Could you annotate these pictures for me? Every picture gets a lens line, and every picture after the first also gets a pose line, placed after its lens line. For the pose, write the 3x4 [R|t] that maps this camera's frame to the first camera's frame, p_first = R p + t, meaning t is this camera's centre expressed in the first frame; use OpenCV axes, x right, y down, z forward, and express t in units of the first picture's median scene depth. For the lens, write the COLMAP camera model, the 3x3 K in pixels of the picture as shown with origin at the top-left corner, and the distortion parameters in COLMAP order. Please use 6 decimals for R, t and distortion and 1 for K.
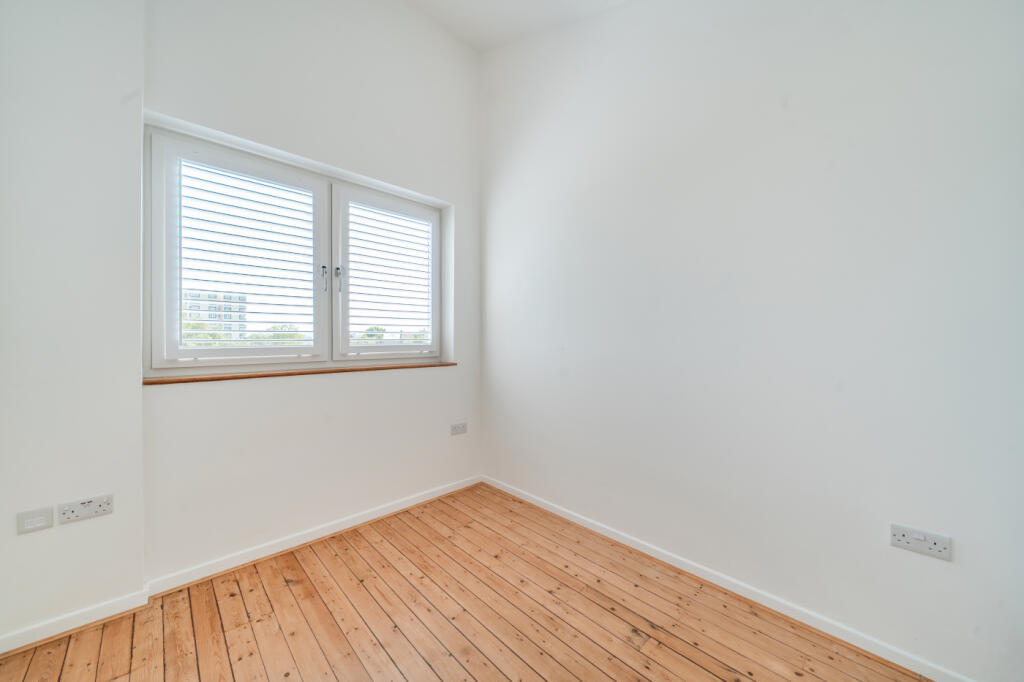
lens RADIAL K [[371.2, 0, 509.9], [0, 371.2, 337.1], [0, 0, 1]] dist [0.001929, 0.000133]
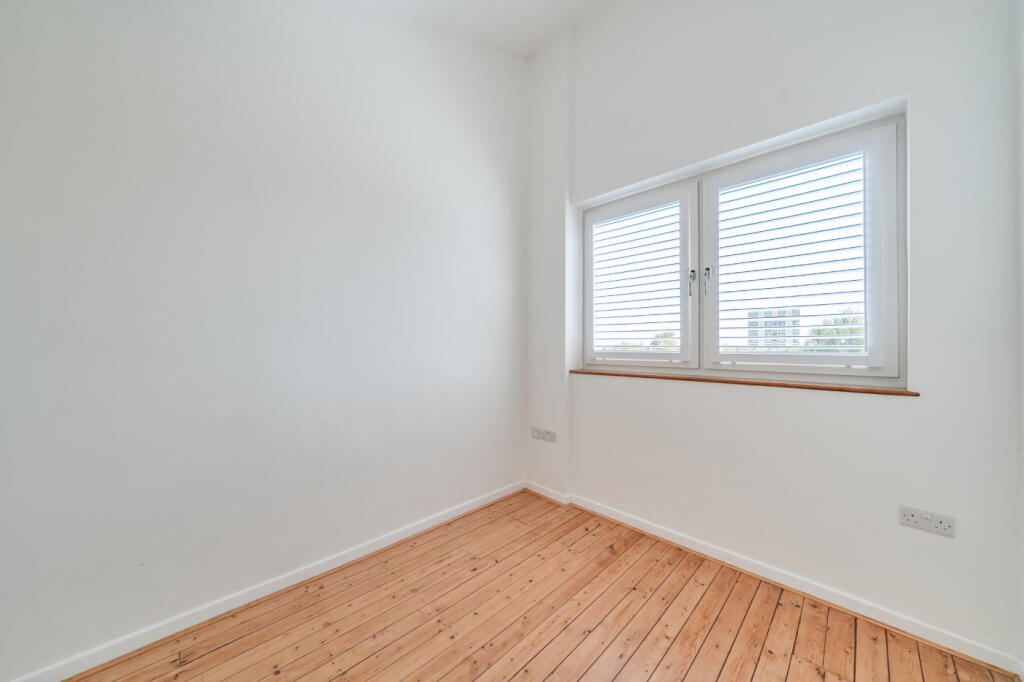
lens RADIAL K [[369.7, 0, 512.0], [0, 369.7, 341.0], [0, 0, 1]] dist [-0.000536, -0.000079]
pose [[-0.002872, -0.007525, -0.999968, 0.481778], [0.002213, 0.999969, -0.007531, 0.000277], [0.999993, -0.002234, -0.002855, 0.548315]]
